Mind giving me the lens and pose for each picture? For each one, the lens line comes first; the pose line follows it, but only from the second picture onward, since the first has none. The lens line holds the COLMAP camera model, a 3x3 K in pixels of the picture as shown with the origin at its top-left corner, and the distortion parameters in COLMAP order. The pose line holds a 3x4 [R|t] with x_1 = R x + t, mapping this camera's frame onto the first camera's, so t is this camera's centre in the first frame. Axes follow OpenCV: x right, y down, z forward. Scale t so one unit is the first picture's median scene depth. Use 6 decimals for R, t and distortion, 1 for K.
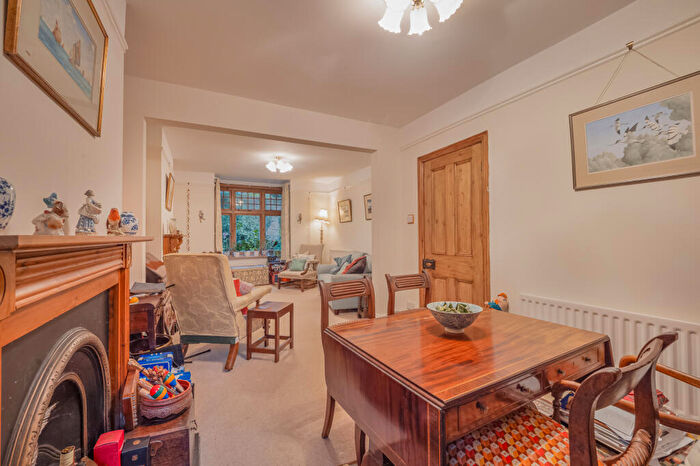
lens RADIAL K [[288.8, 0, 348.4], [0, 288.8, 234.3], [0, 0, 1]] dist [-0.003905, -0.000456]
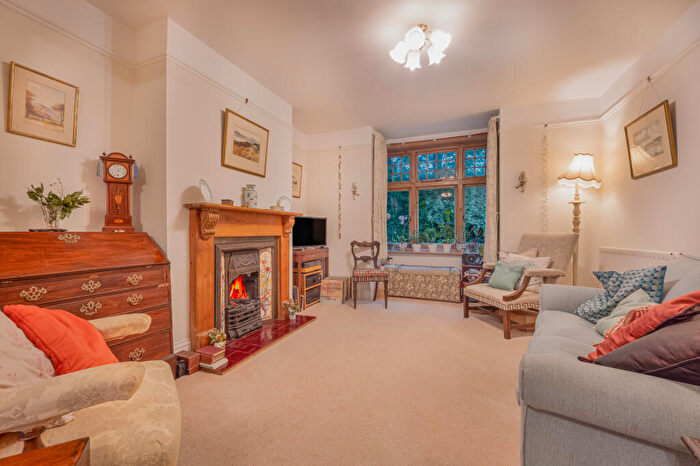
lens RADIAL K [[288.8, 0, 349.3], [0, 288.8, 230.6], [0, 0, 1]] dist [-0.003905, -0.000456]
pose [[0.650194, 0.006174, -0.759744, 0.016851], [0.001383, 0.999956, 0.009309, 0.023970], [0.759767, -0.007104, 0.650156, 0.451189]]
